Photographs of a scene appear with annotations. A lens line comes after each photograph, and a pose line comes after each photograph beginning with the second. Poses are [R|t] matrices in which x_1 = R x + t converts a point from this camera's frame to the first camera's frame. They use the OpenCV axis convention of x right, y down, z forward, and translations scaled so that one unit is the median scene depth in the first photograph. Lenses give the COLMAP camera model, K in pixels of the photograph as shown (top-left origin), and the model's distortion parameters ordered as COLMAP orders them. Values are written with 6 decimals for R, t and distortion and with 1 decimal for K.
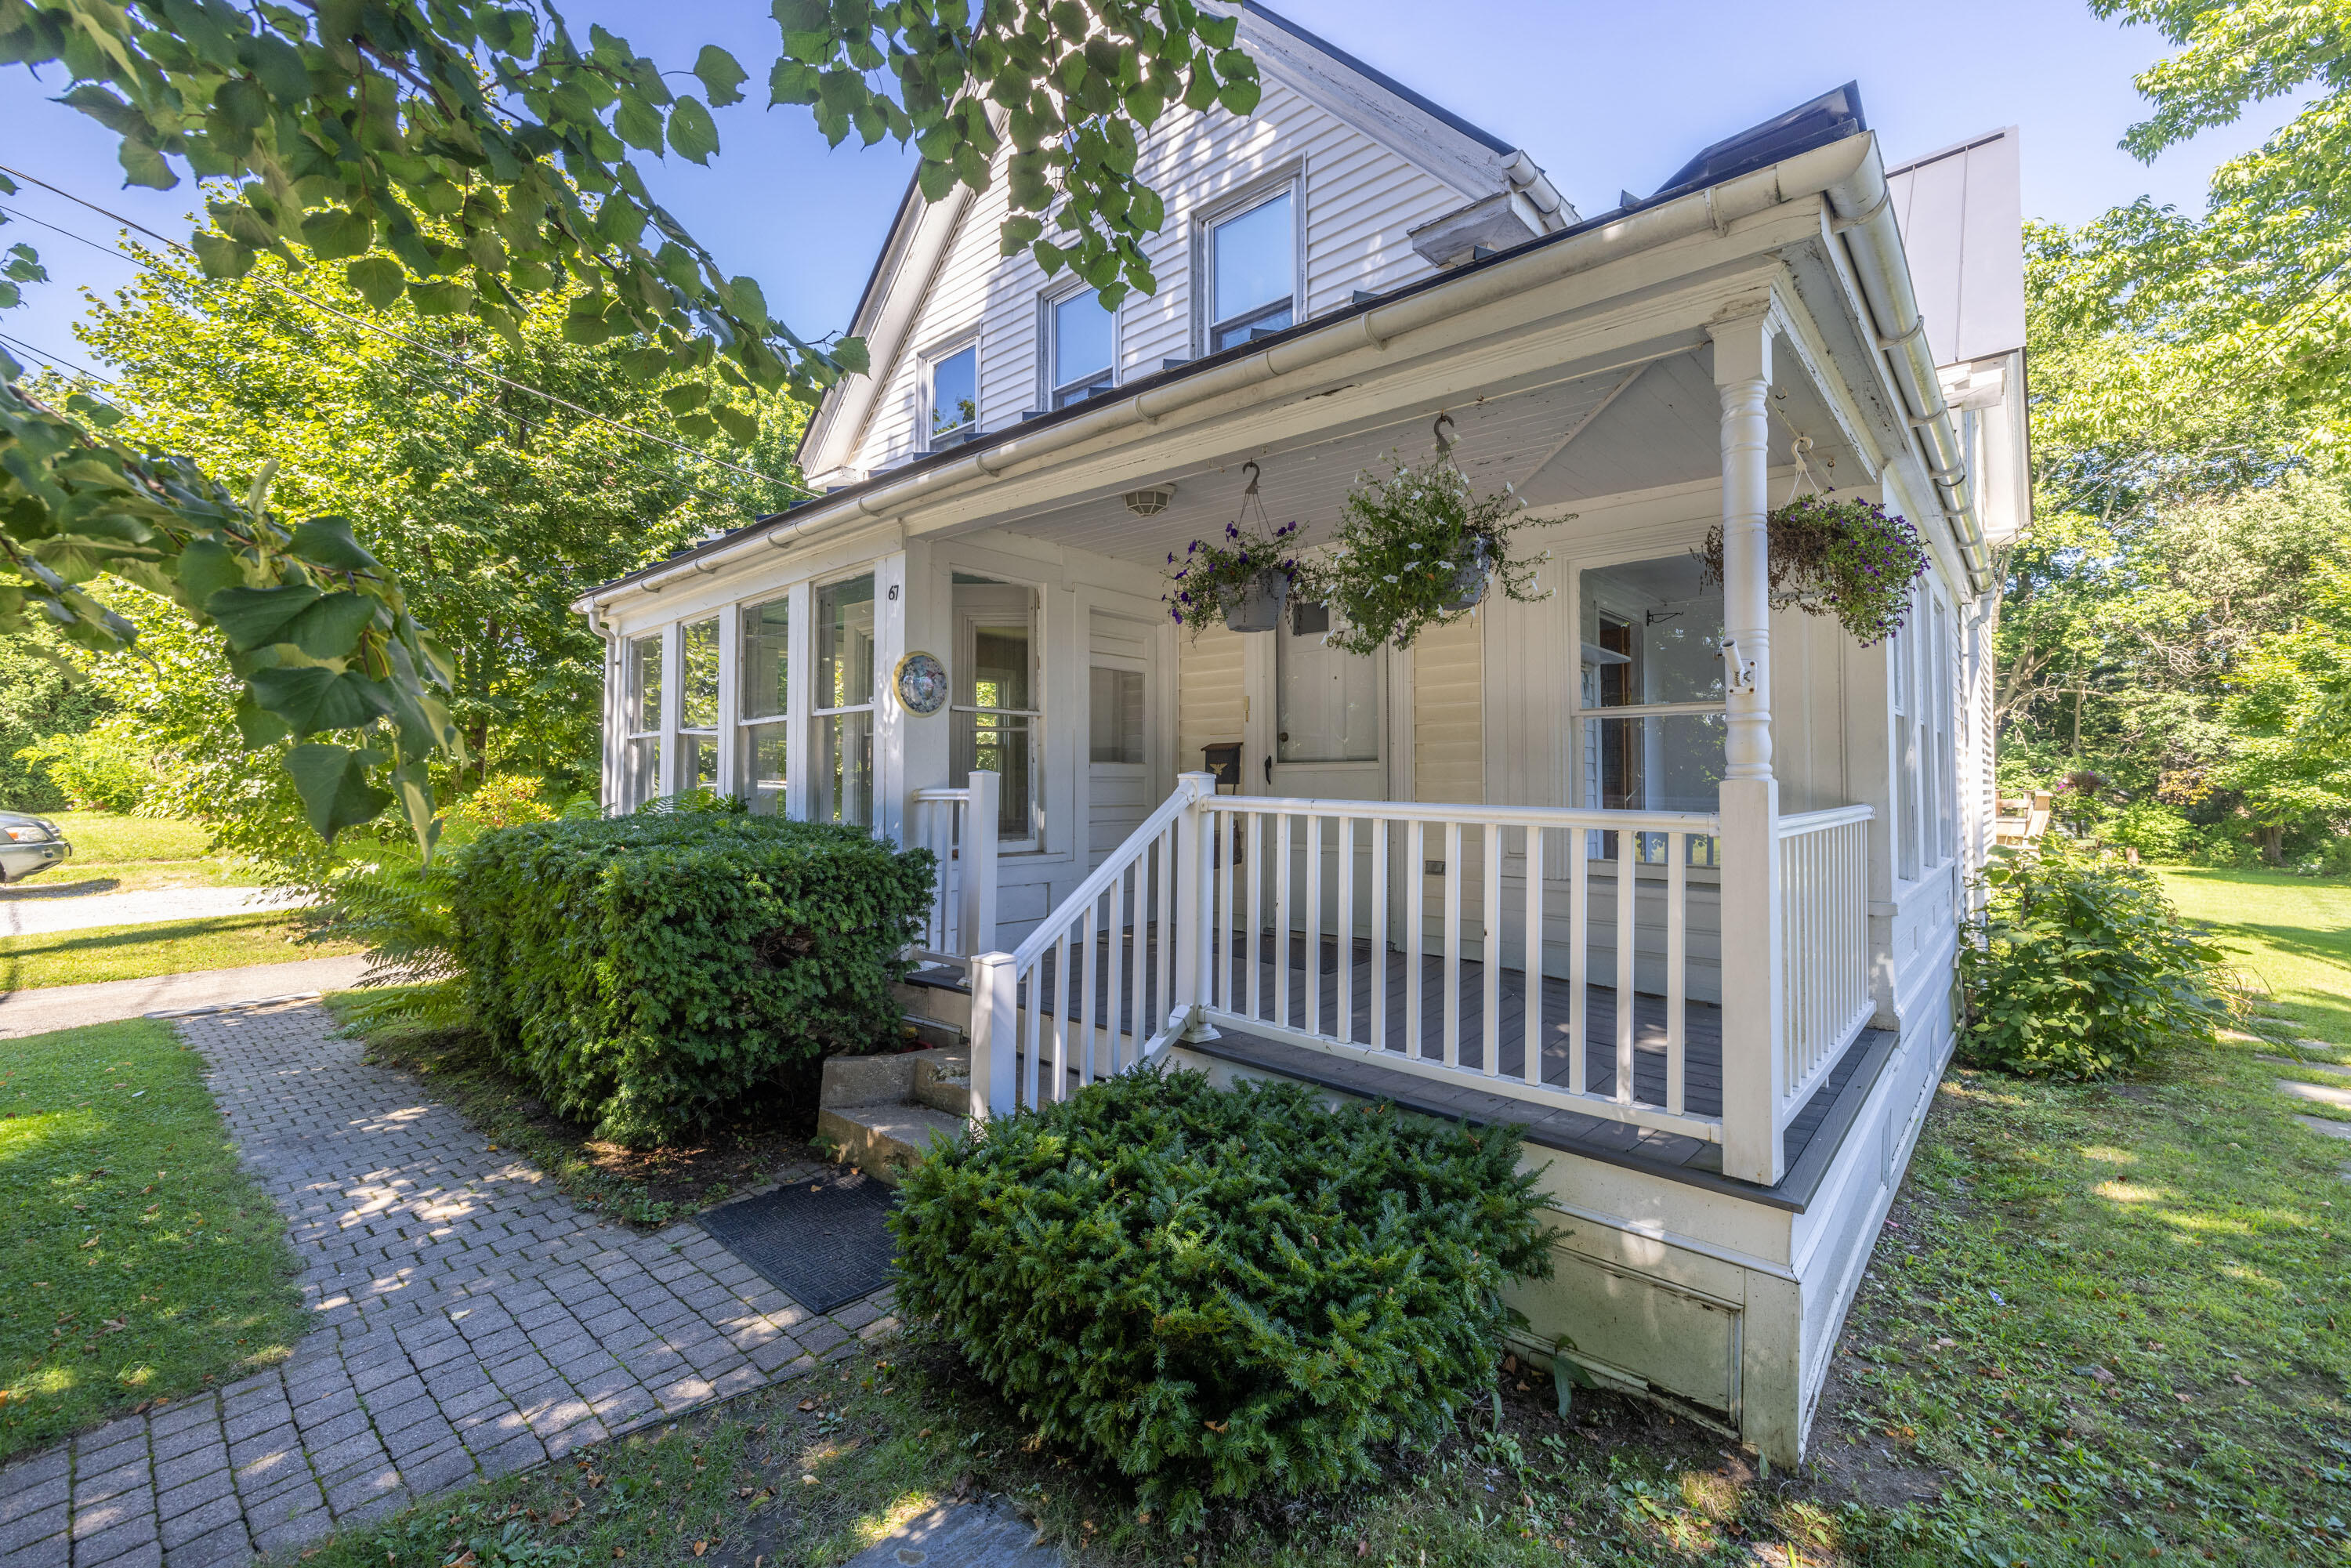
lens RADIAL K [[982.3, 0, 1165.9], [0, 982.3, 782.3], [0, 0, 1]] dist [0.000979, 0.000932]
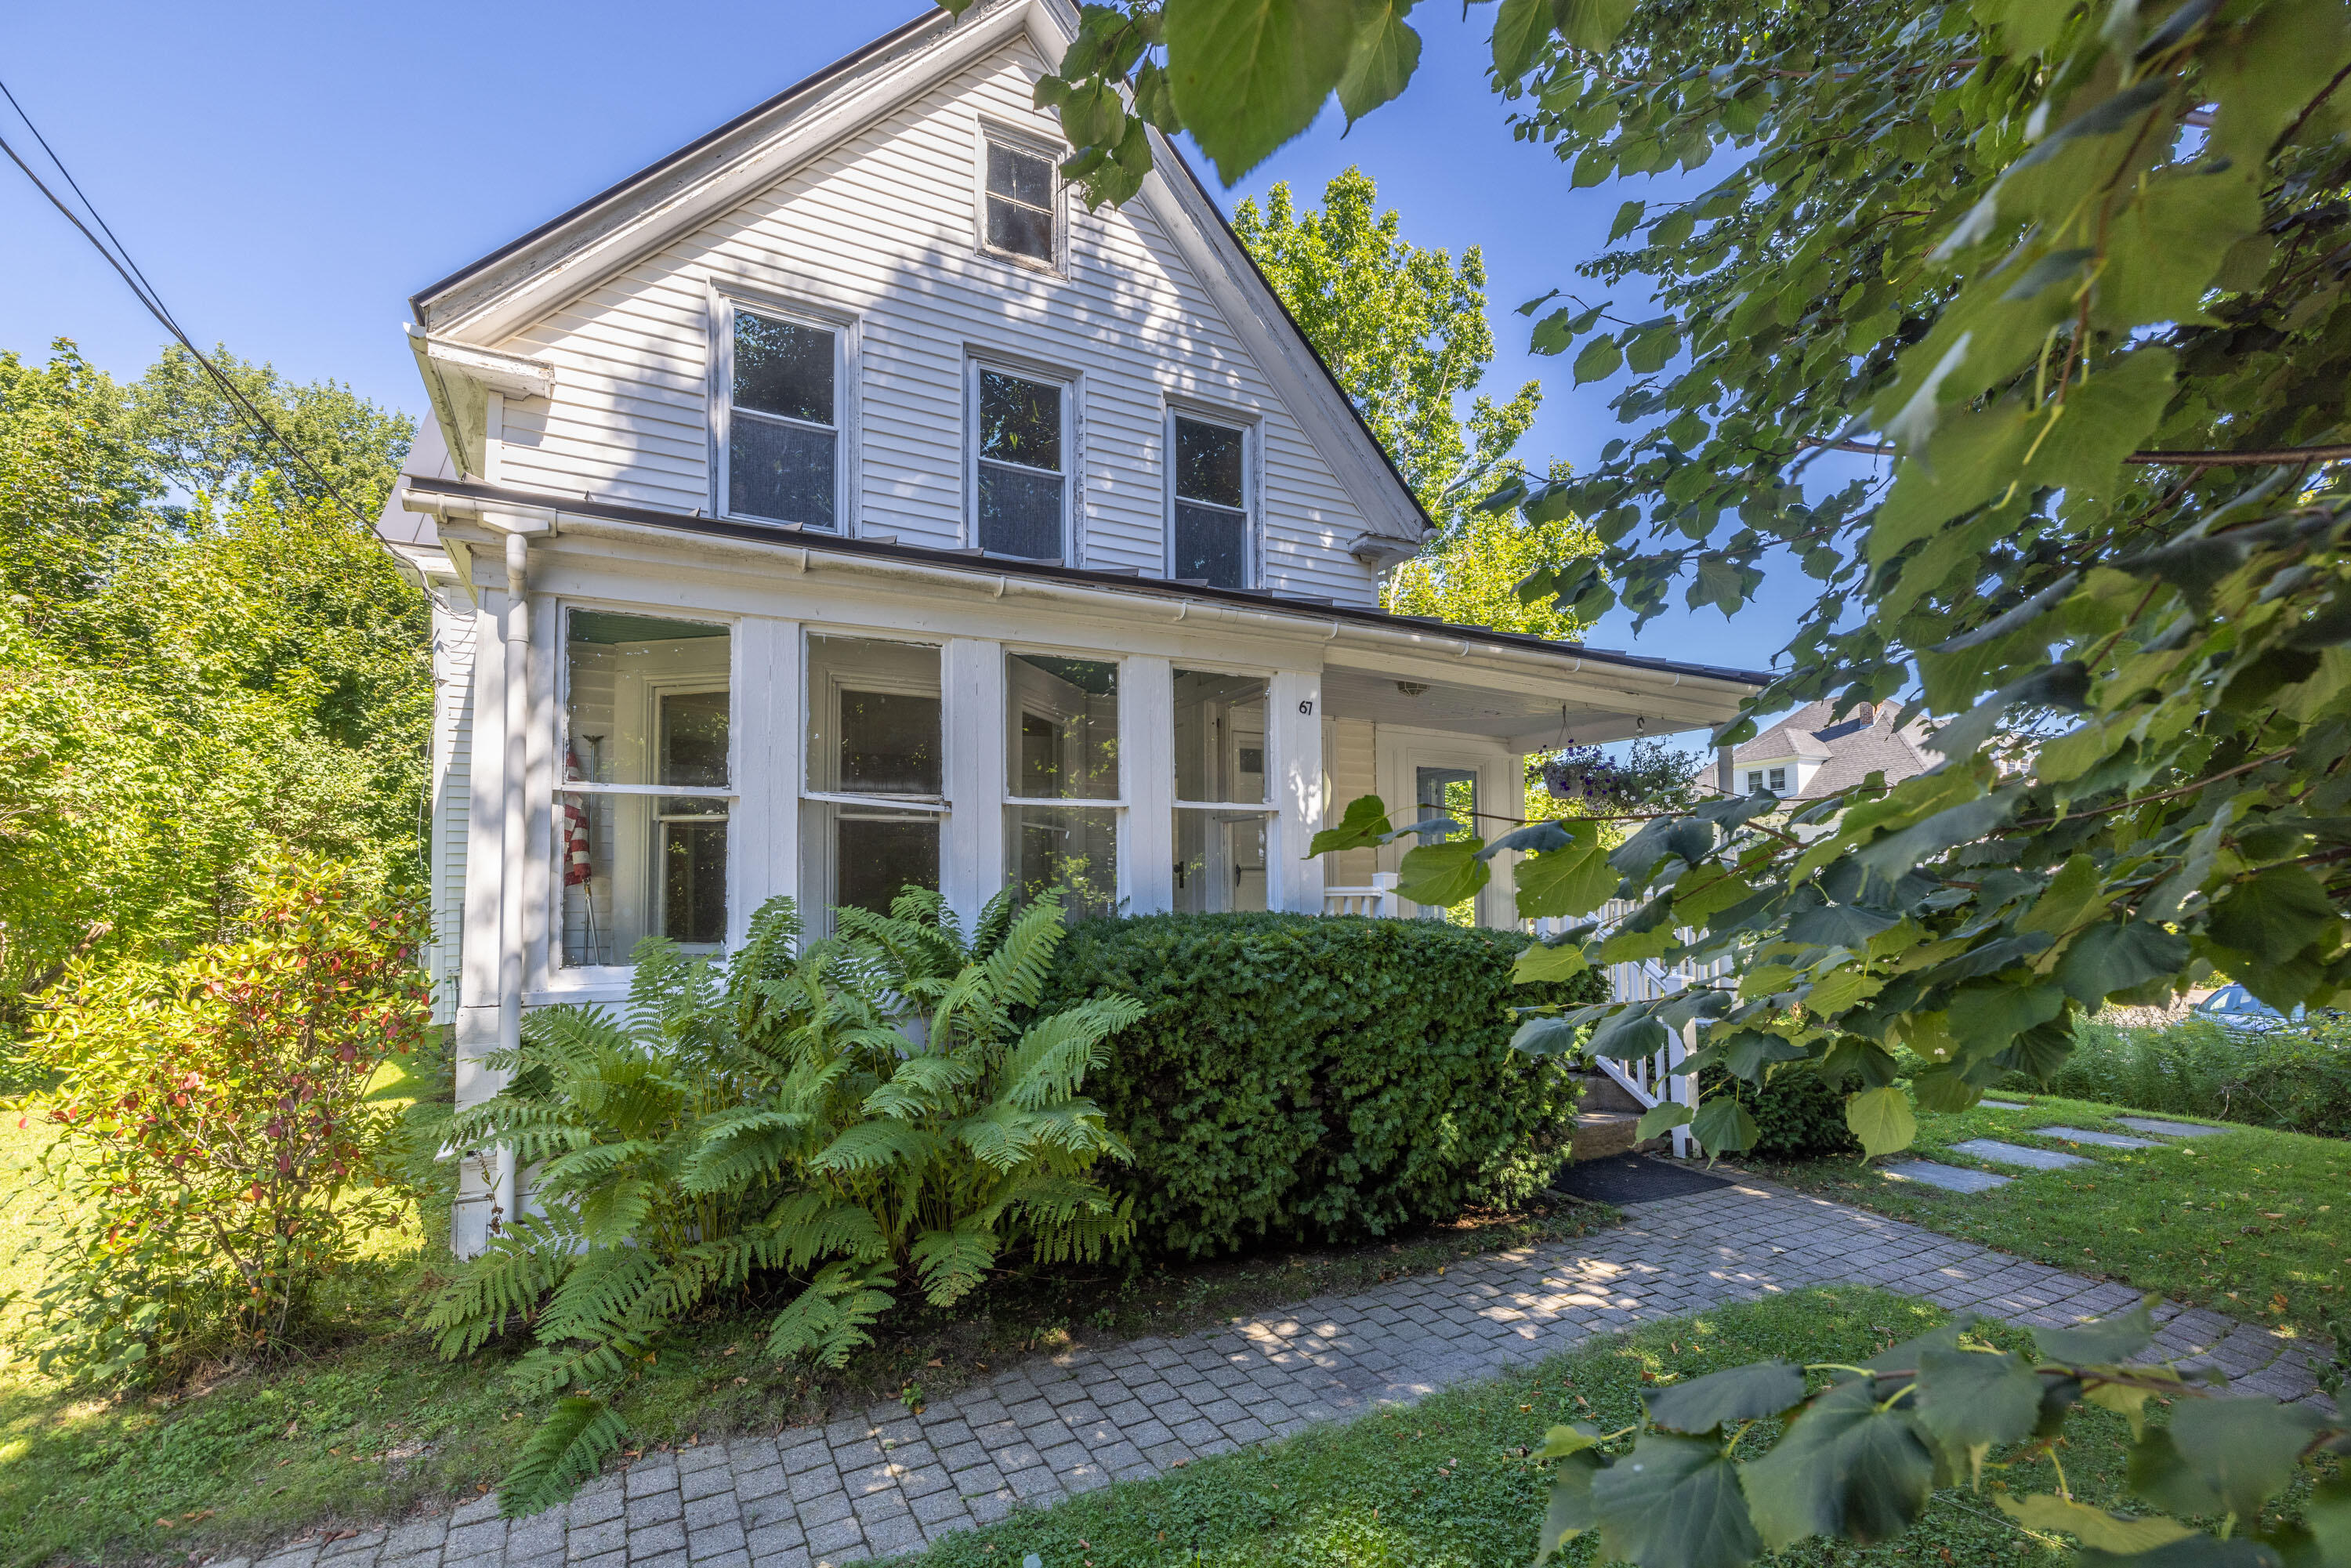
lens RADIAL K [[1021.4, 0, 1133.6], [0, 1021.4, 876.7], [0, 0, 1]] dist [-0.001020, 0.000152]
pose [[0.365442, 0.022969, 0.930551, -0.696944], [0.000501, 0.999691, -0.024872, 0.012051], [-0.930834, 0.009556, 0.365317, 0.378767]]
